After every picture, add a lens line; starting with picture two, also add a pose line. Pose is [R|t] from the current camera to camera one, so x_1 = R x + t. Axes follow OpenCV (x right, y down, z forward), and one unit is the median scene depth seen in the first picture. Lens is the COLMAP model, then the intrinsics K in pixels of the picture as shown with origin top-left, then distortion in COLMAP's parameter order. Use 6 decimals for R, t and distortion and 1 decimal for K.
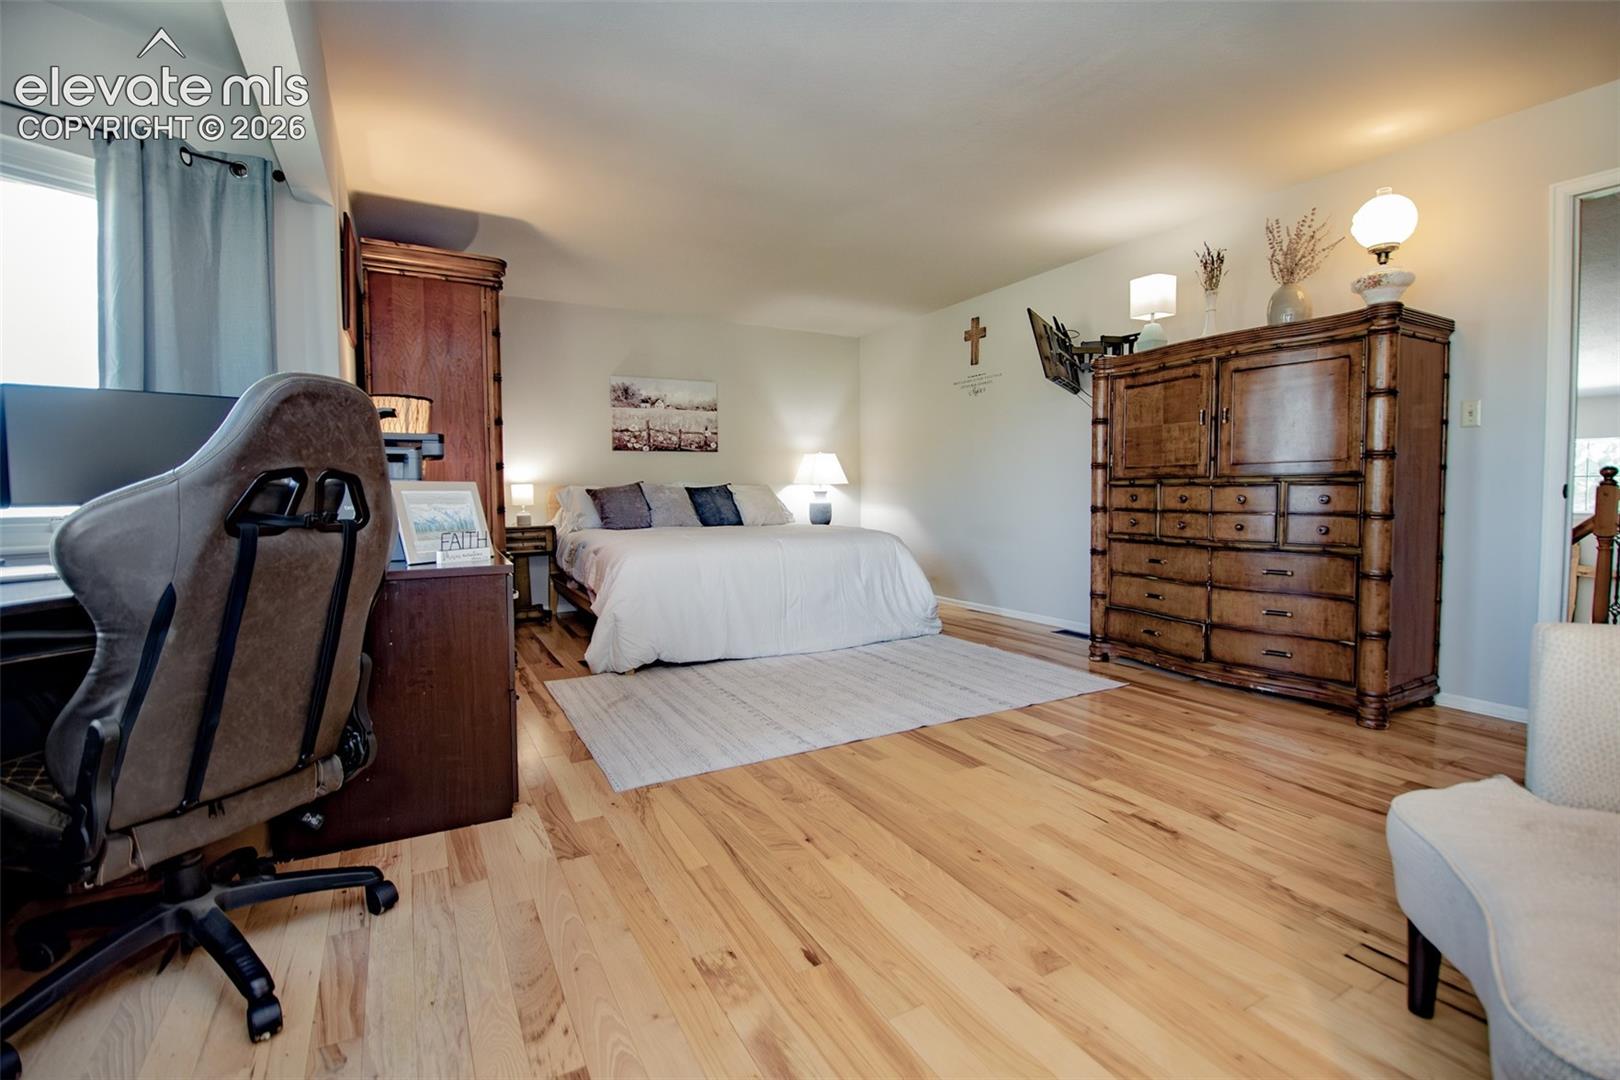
lens RADIAL K [[737.7, 0, 816.2], [0, 737.7, 530.9], [0, 0, 1]] dist [0.013626, -0.000333]
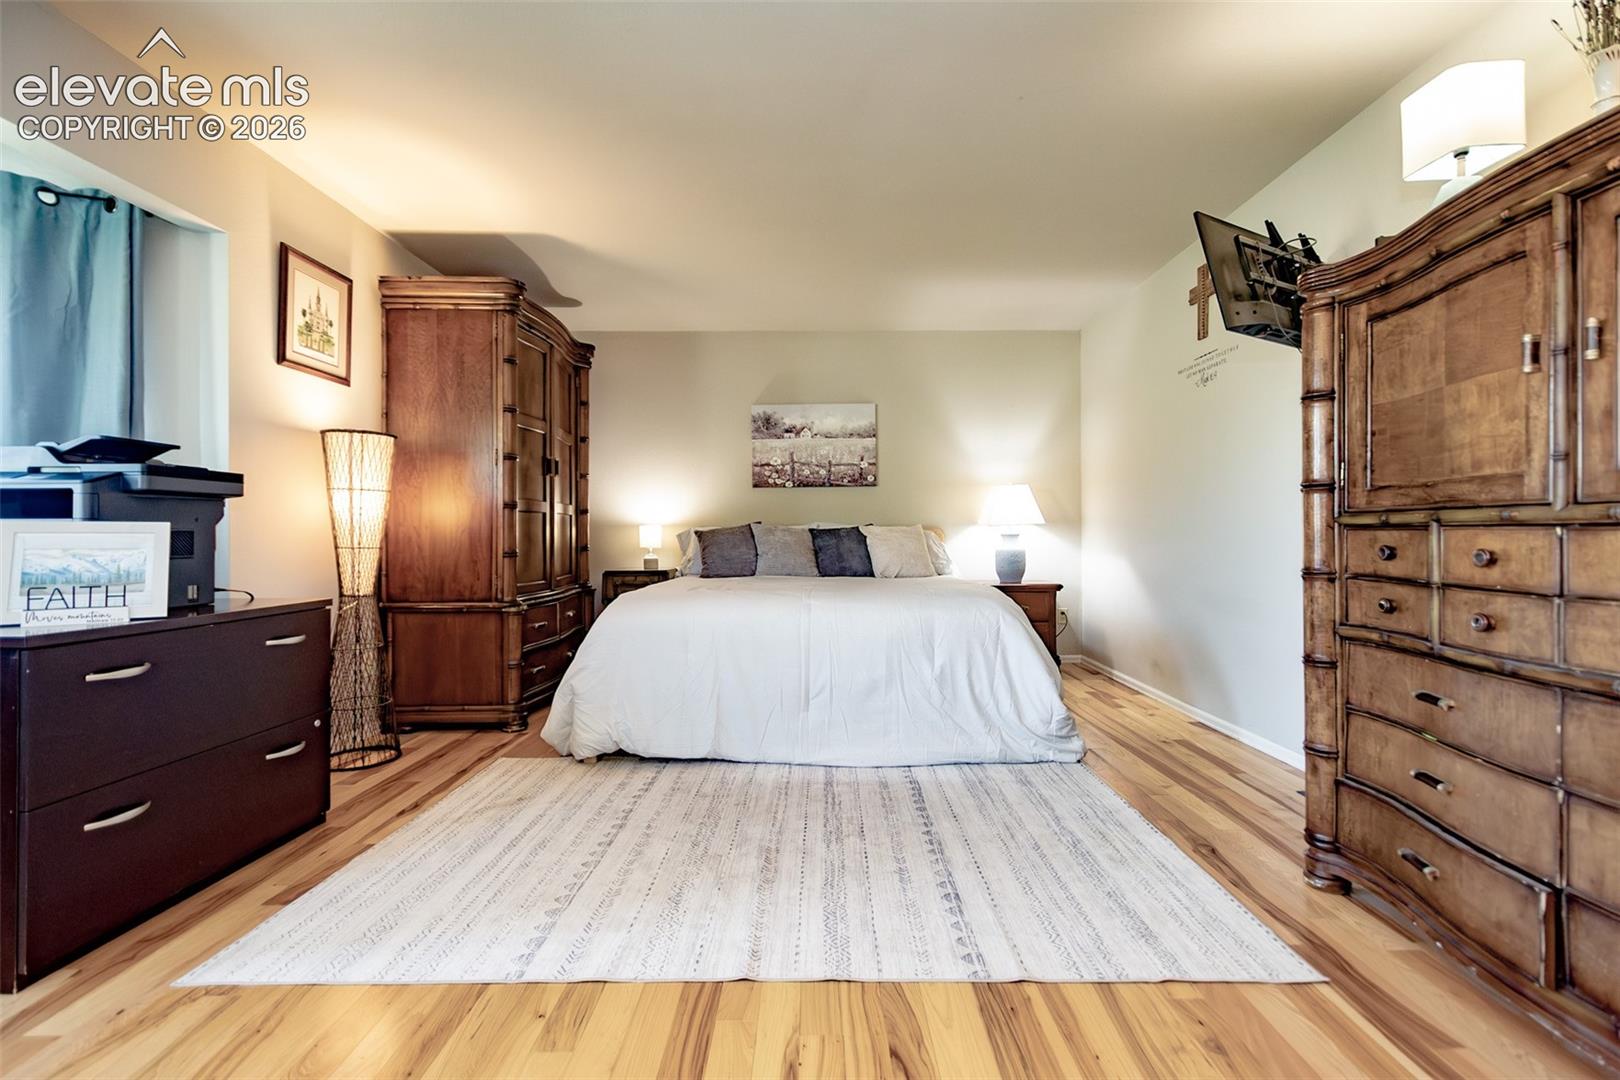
lens RADIAL K [[723.2, 0, 813.1], [0, 723.2, 536.1], [0, 0, 1]] dist [0.008555, -0.001086]
pose [[0.869372, 0.005920, -0.494122, 0.337657], [-0.029786, 0.998738, -0.040440, -0.025747], [0.493259, 0.049876, 0.868452, 0.424053]]
